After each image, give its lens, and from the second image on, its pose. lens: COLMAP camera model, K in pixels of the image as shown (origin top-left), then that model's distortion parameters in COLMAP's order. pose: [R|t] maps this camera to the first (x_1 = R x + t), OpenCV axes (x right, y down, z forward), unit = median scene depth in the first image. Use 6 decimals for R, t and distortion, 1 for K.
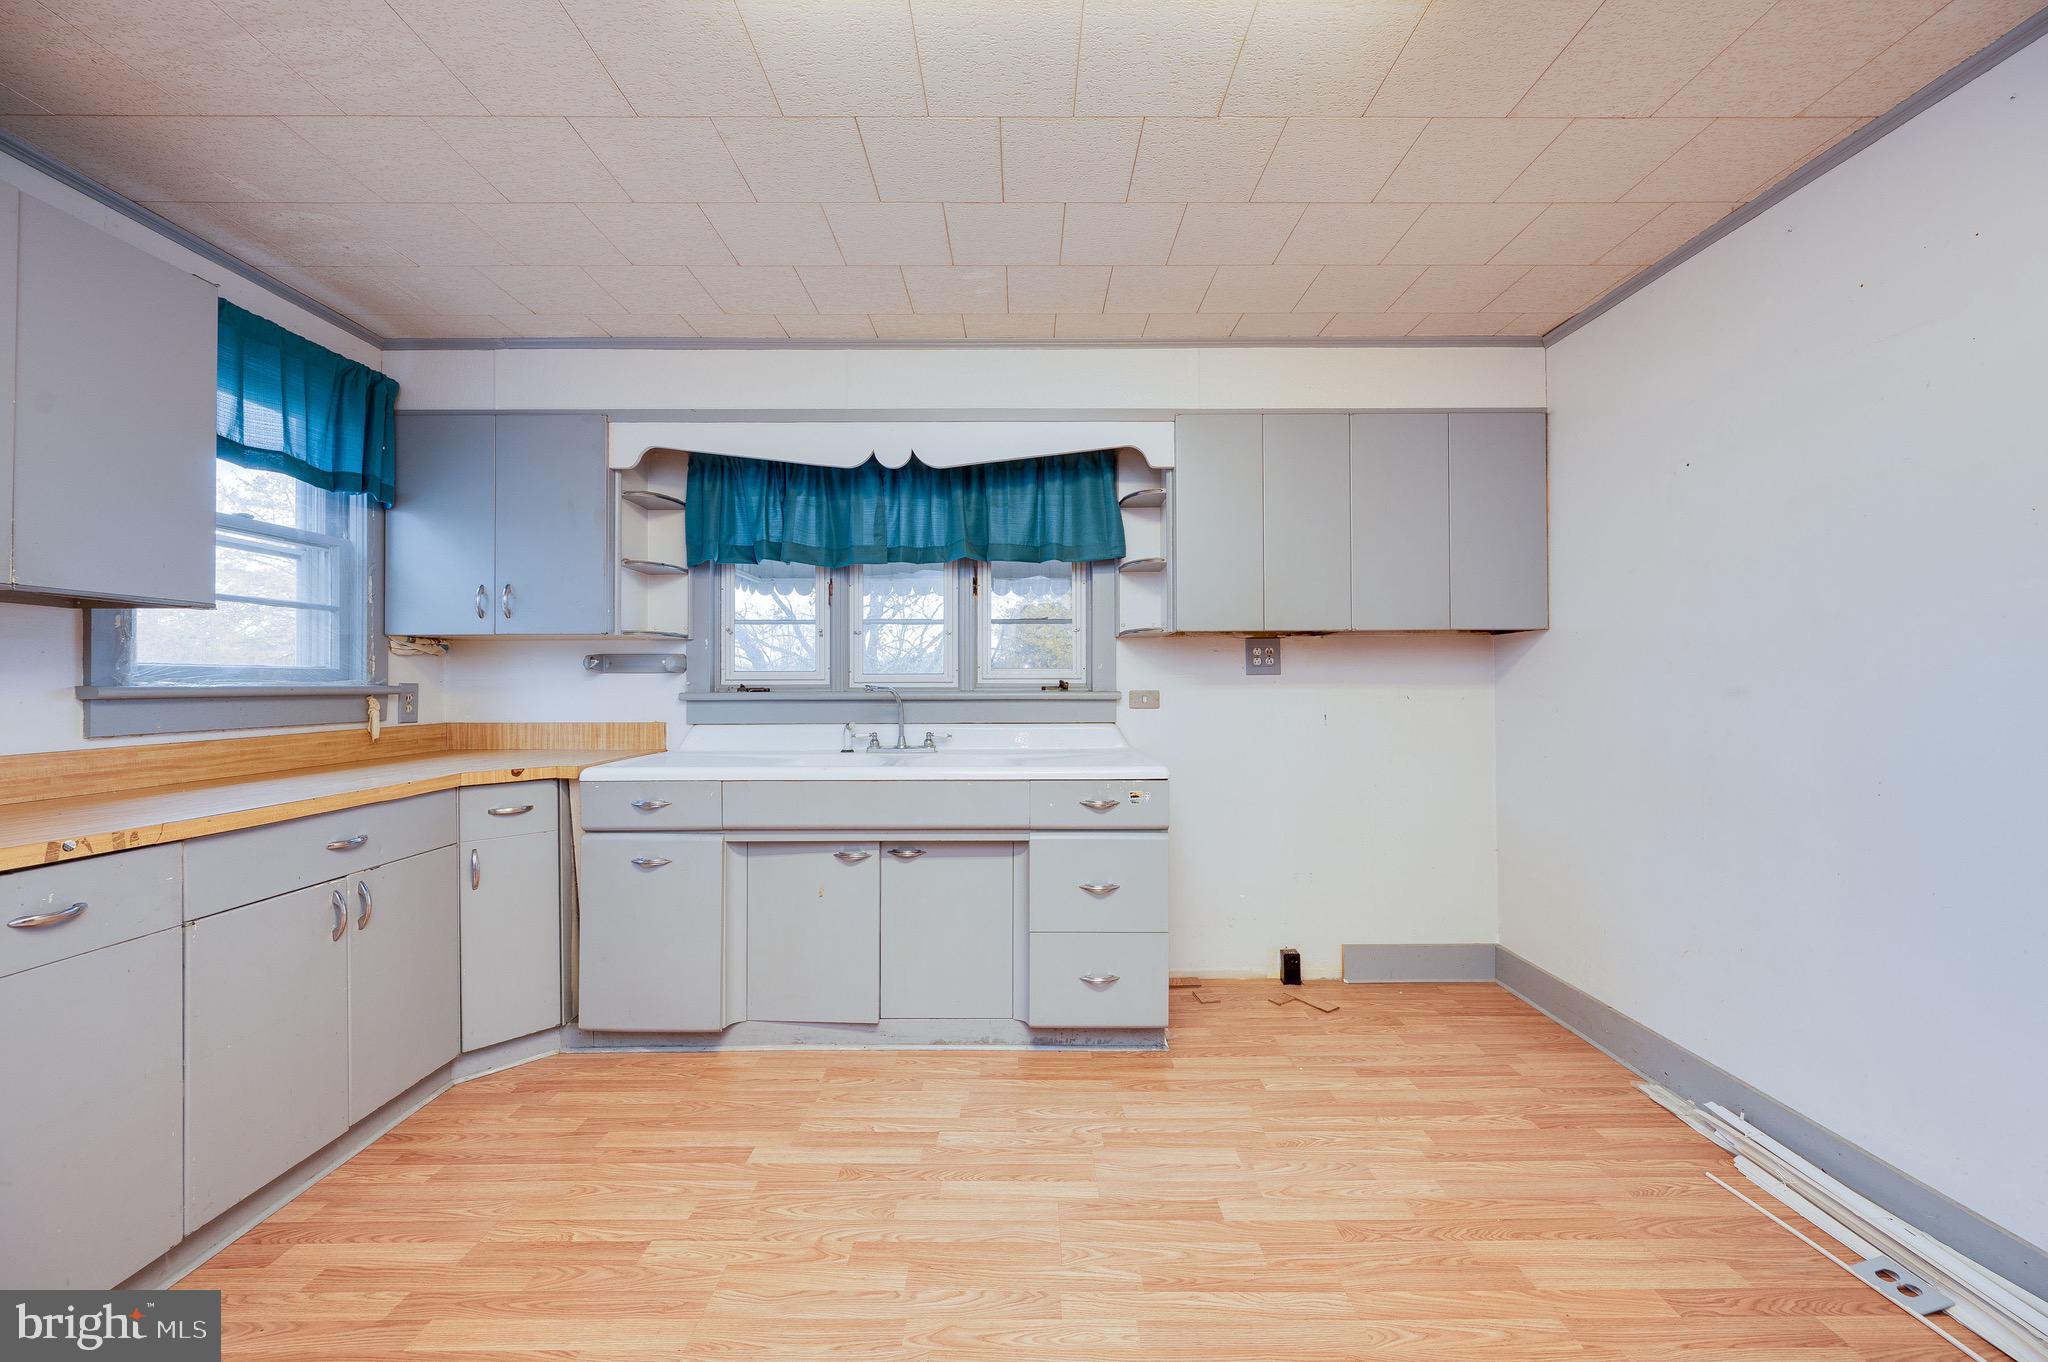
lens RADIAL K [[802.2, 0, 1029.8], [0, 802.2, 679.2], [0, 0, 1]] dist [-0.001482, -0.001268]
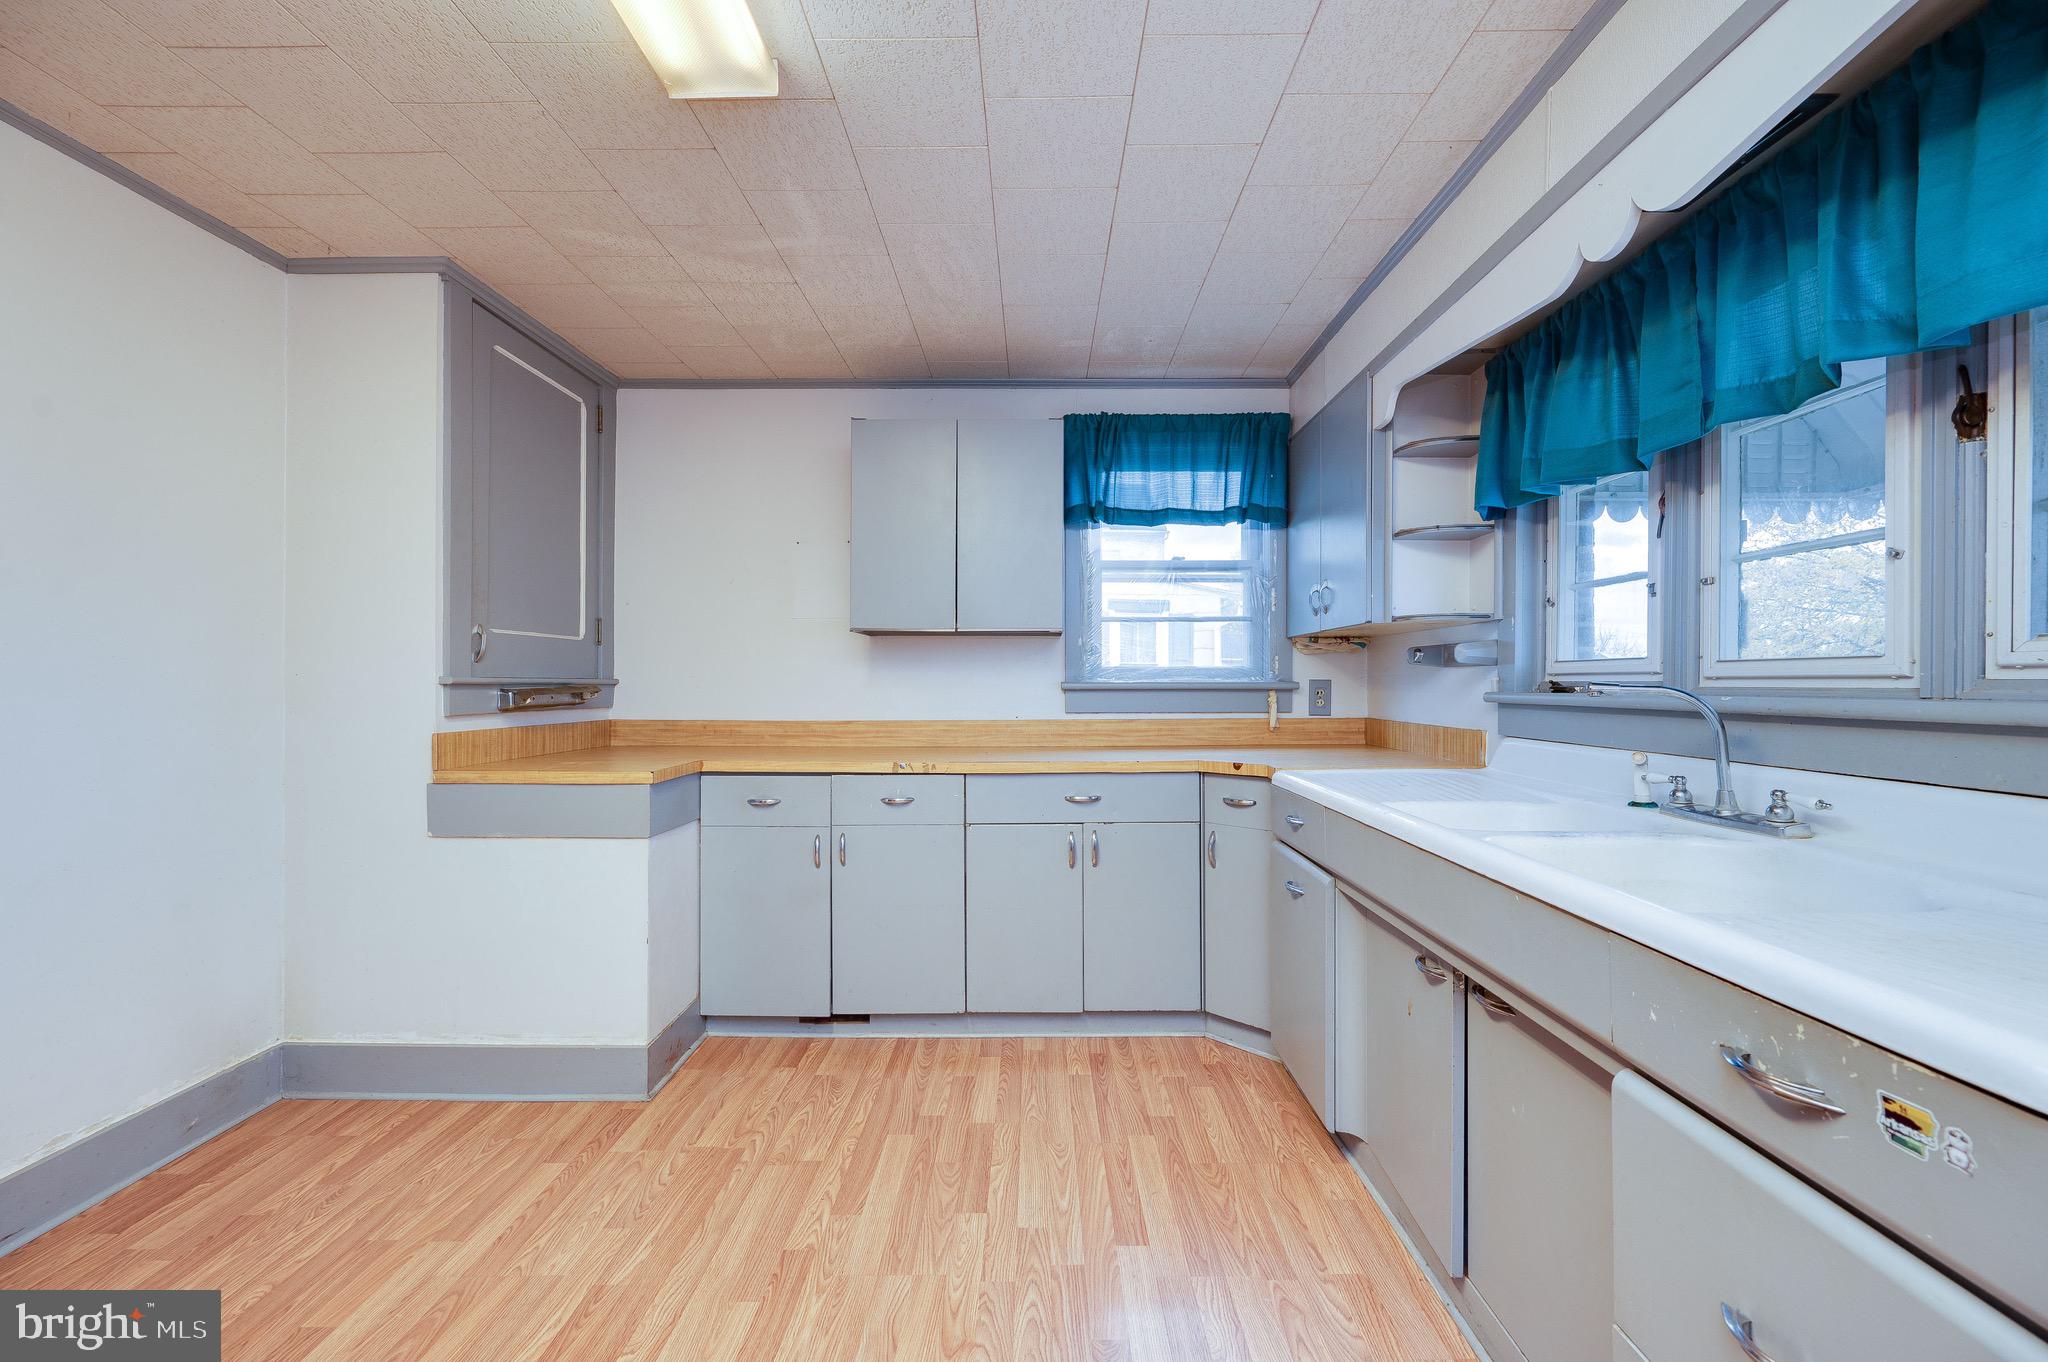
lens RADIAL K [[802.2, 0, 1027.9], [0, 802.2, 680.5], [0, 0, 1]] dist [-0.001482, -0.001268]
pose [[-0.010510, 0.000735, -0.999944, 0.379037], [0.007484, 0.999972, 0.000656, 0.002989], [0.999917, -0.007477, -0.010515, 0.705462]]
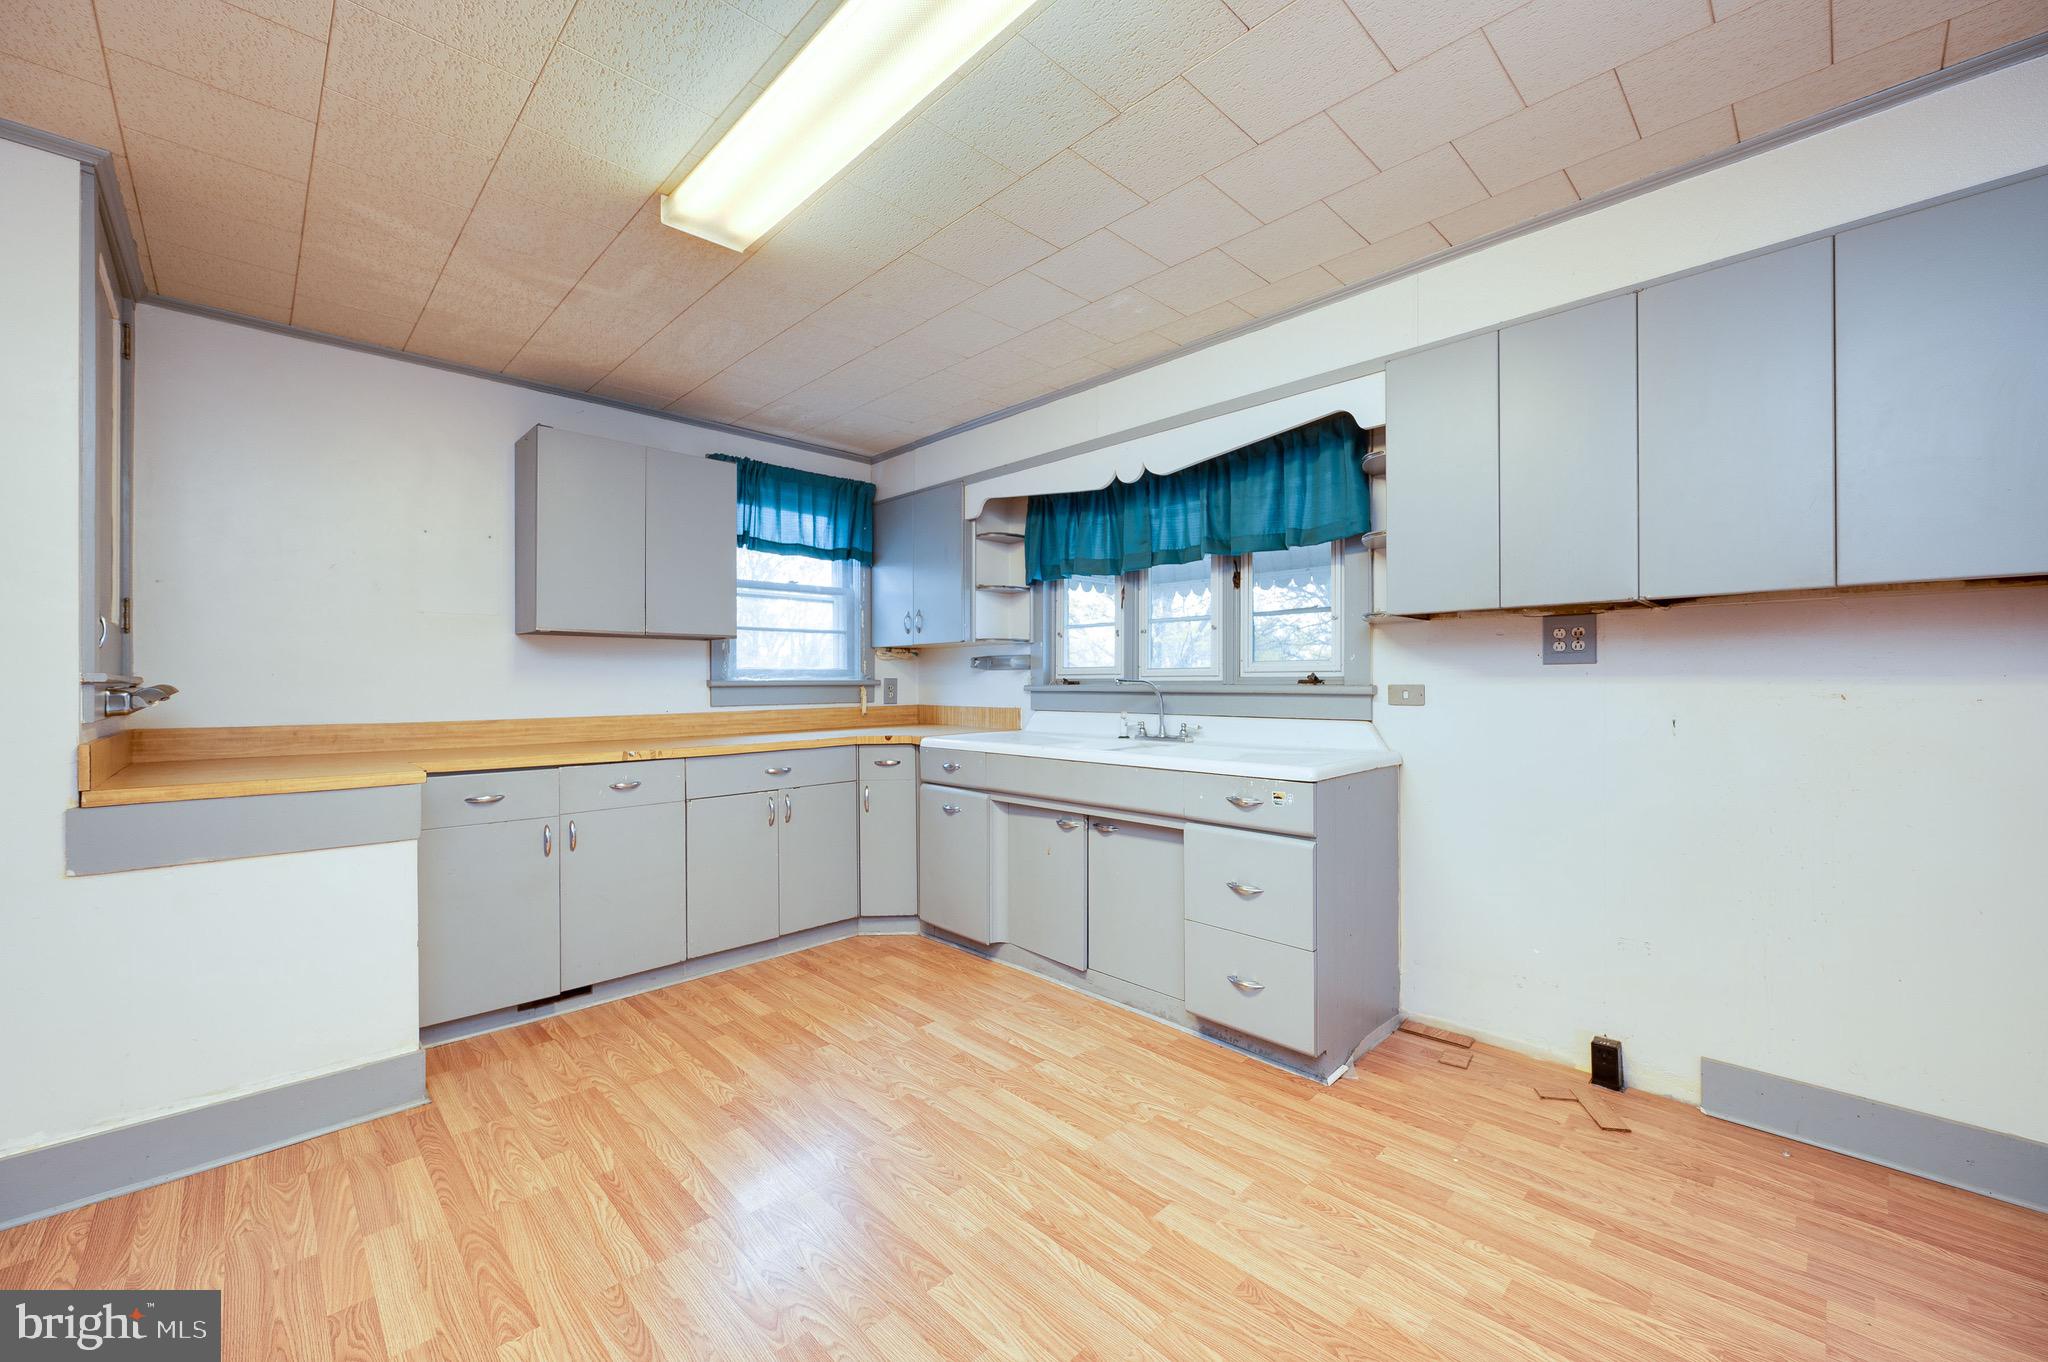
lens RADIAL K [[802.2, 0, 1027.3], [0, 802.2, 679.6], [0, 0, 1]] dist [-0.001482, -0.001268]
pose [[0.697117, -0.001282, -0.716956, 0.581529], [0.006628, 0.999967, 0.004658, 0.002539], [0.716927, -0.007999, 0.697102, 0.138435]]
